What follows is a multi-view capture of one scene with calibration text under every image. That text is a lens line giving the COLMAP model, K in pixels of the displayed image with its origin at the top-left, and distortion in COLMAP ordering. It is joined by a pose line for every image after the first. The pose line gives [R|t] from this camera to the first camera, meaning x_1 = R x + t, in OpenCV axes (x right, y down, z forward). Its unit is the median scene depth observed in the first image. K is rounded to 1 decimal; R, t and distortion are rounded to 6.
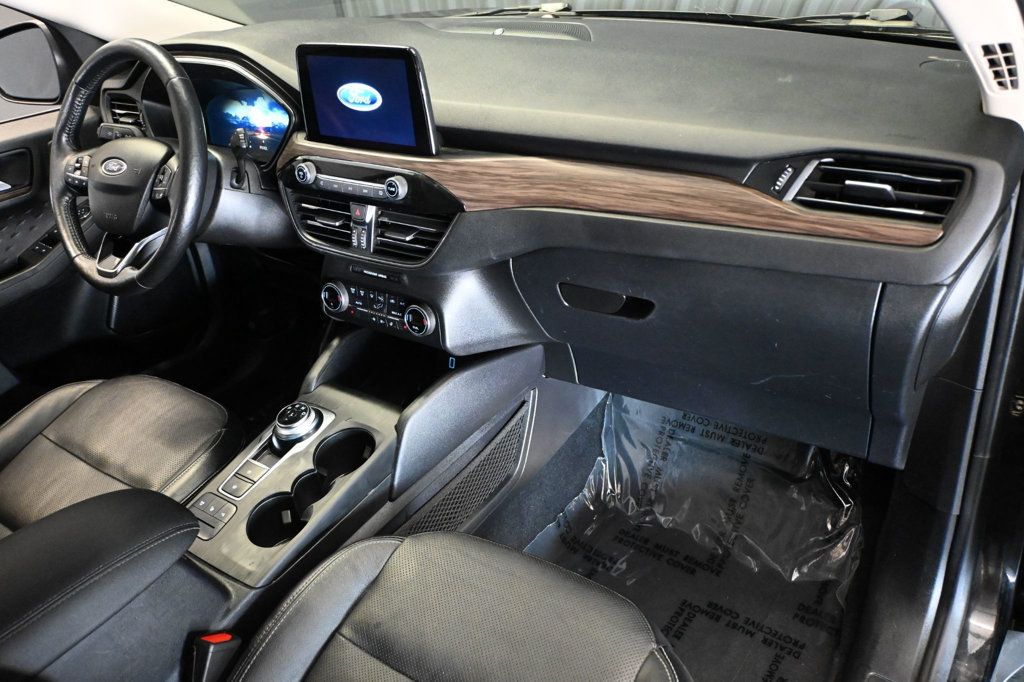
lens RADIAL K [[806.5, 0, 512.0], [0, 806.5, 341.0], [0, 0, 1]] dist [-0.011938, -0.002650]
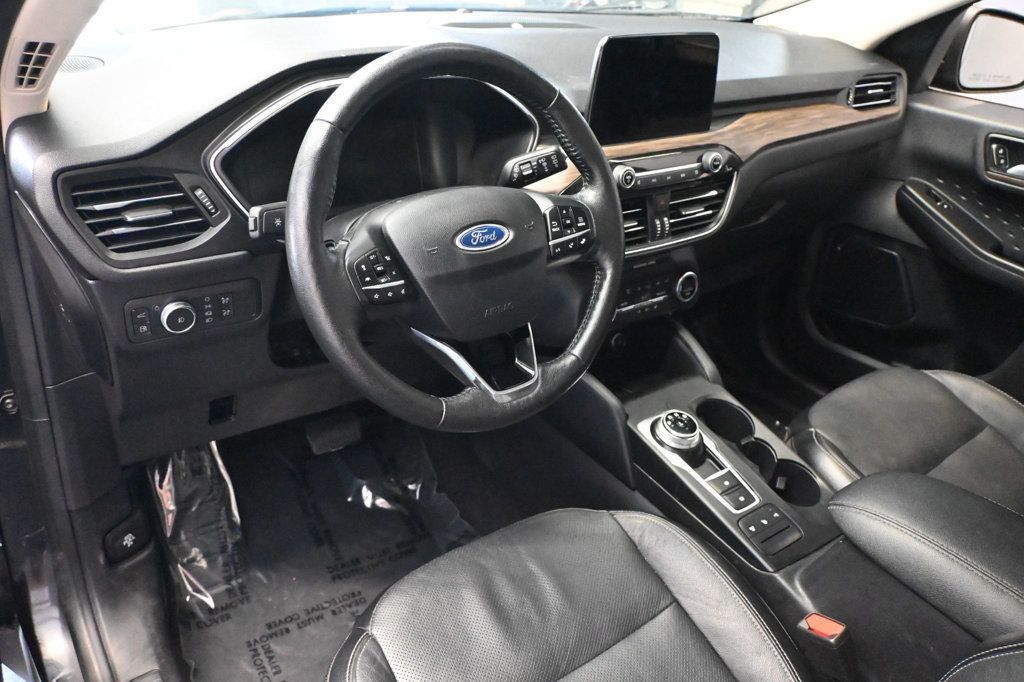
lens RADIAL K [[817.0, 0, 512.0], [0, 817.0, 341.0], [0, 0, 1]] dist [-0.010532, -0.003161]
pose [[0.317081, -0.367239, 0.874411, -1.122008], [0.373836, 0.895735, 0.240634, -0.297627], [-0.871611, 0.250586, 0.421308, 0.729655]]
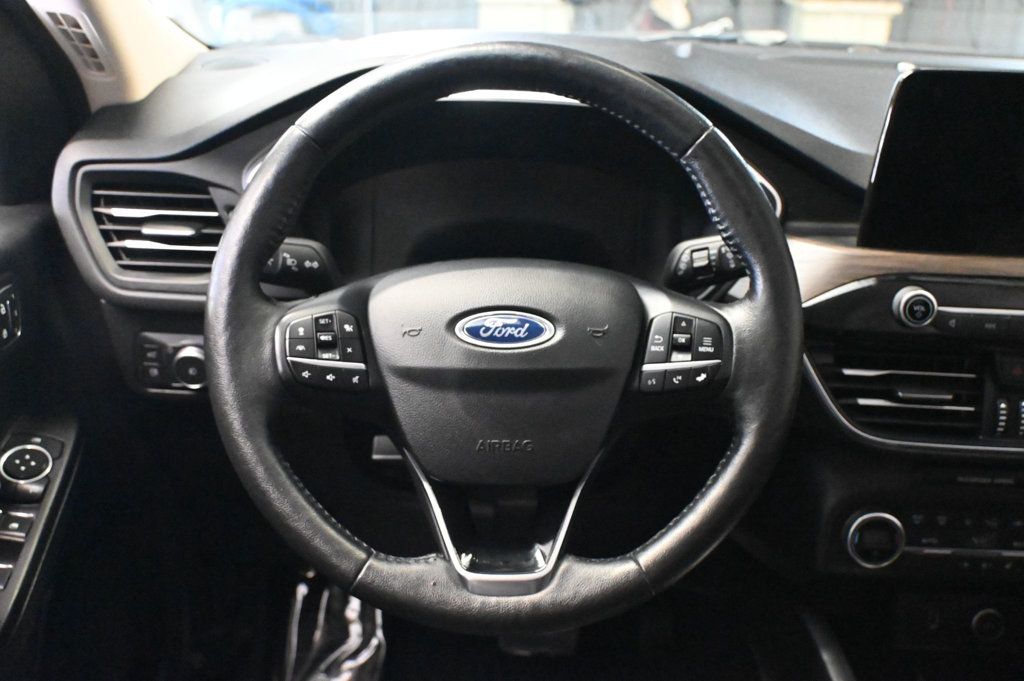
lens RADIAL K [[1163.9, 0, 512.0], [0, 1163.9, 340.5], [0, 0, 1]] dist [0.000608, -0.034529]
pose [[0.821207, -0.093356, 0.562943, -0.850704], [0.182639, 0.977632, -0.104303, -0.149086], [-0.540614, 0.188469, 0.819888, 0.504448]]
